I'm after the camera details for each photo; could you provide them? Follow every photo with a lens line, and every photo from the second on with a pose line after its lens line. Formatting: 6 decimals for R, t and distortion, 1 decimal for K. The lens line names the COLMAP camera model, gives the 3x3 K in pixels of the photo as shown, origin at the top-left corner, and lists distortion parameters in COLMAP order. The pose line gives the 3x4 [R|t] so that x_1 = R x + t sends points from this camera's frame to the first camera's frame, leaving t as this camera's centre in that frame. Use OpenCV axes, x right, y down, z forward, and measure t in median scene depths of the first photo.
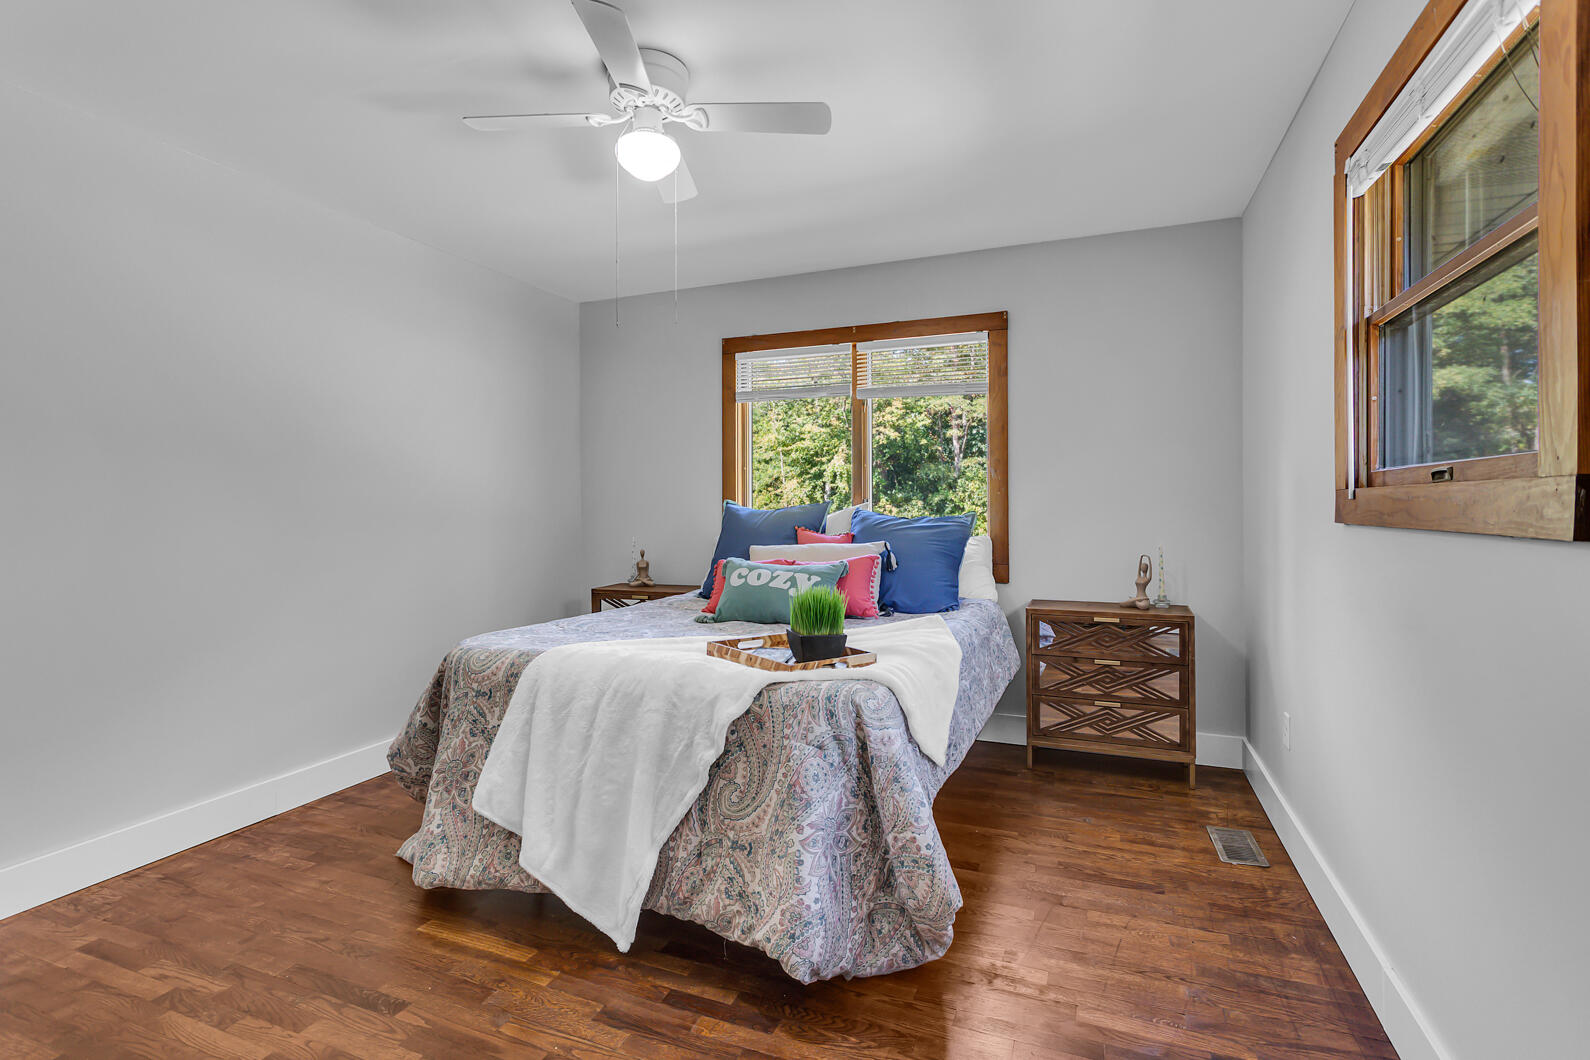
lens RADIAL K [[748.8, 0, 791.1], [0, 748.8, 530.5], [0, 0, 1]] dist [-0.004956, 0.000109]
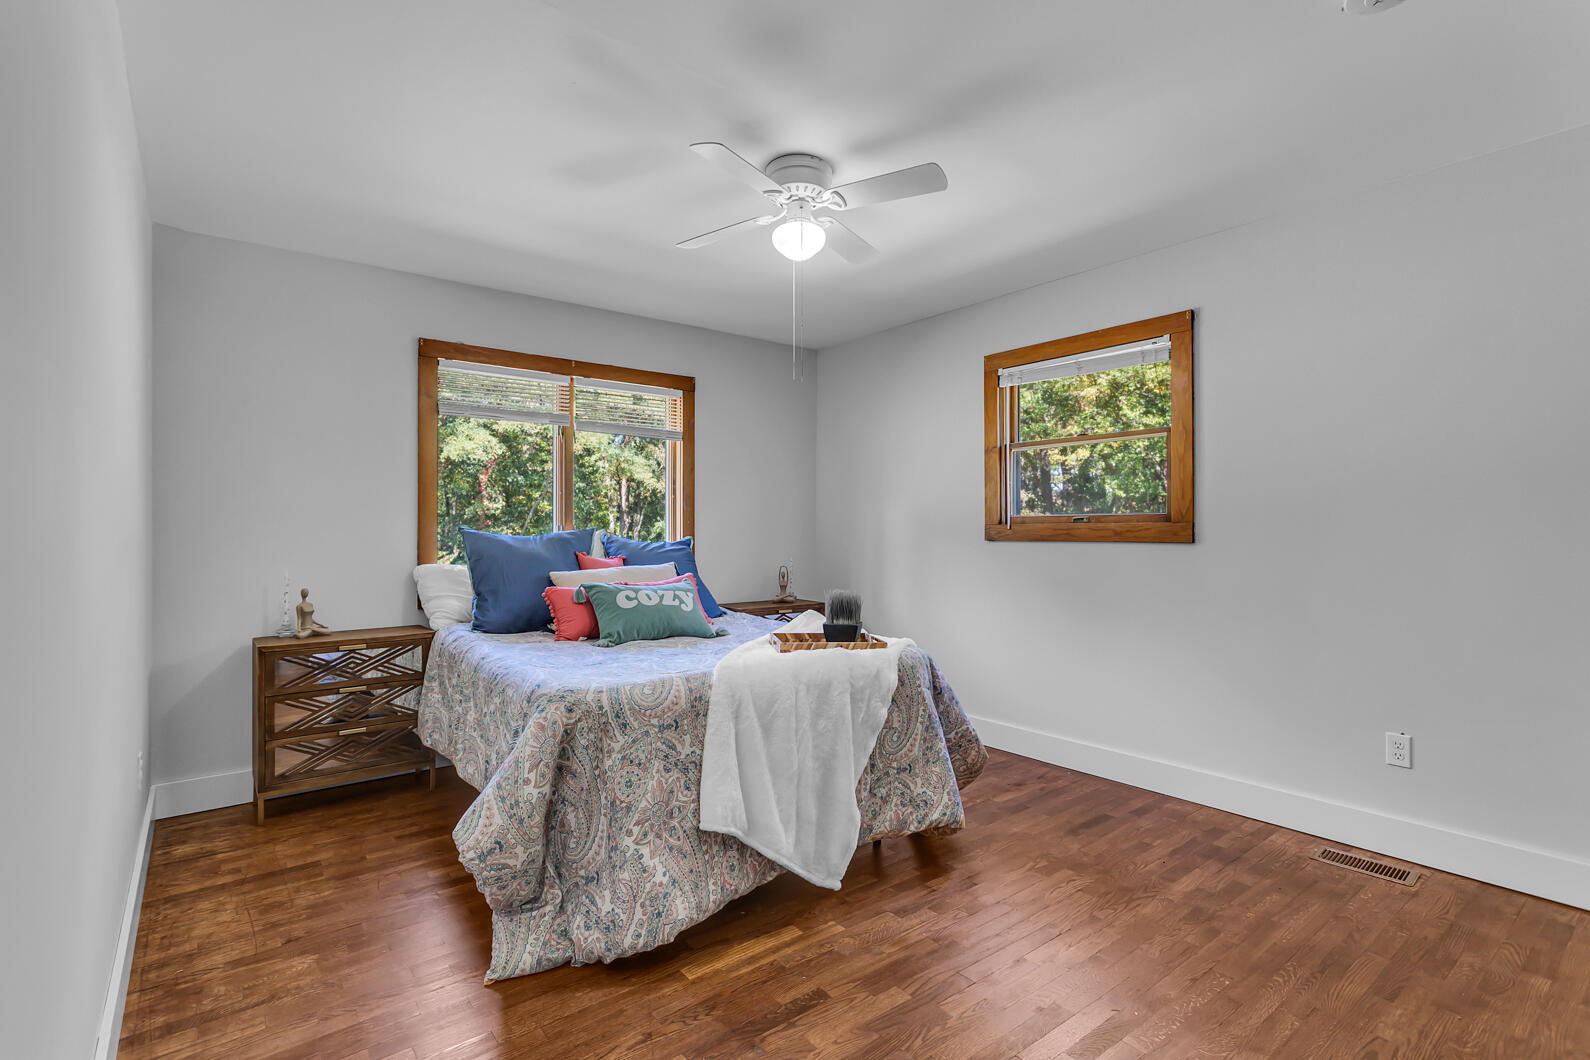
lens RADIAL K [[748.8, 0, 791.1], [0, 748.8, 530.5], [0, 0, 1]] dist [-0.004956, 0.000109]
pose [[0.502540, 0.002905, 0.864549, -1.187562], [0.023322, 0.999585, -0.016915, -0.015325], [-0.864239, 0.028663, 0.502264, 0.374407]]
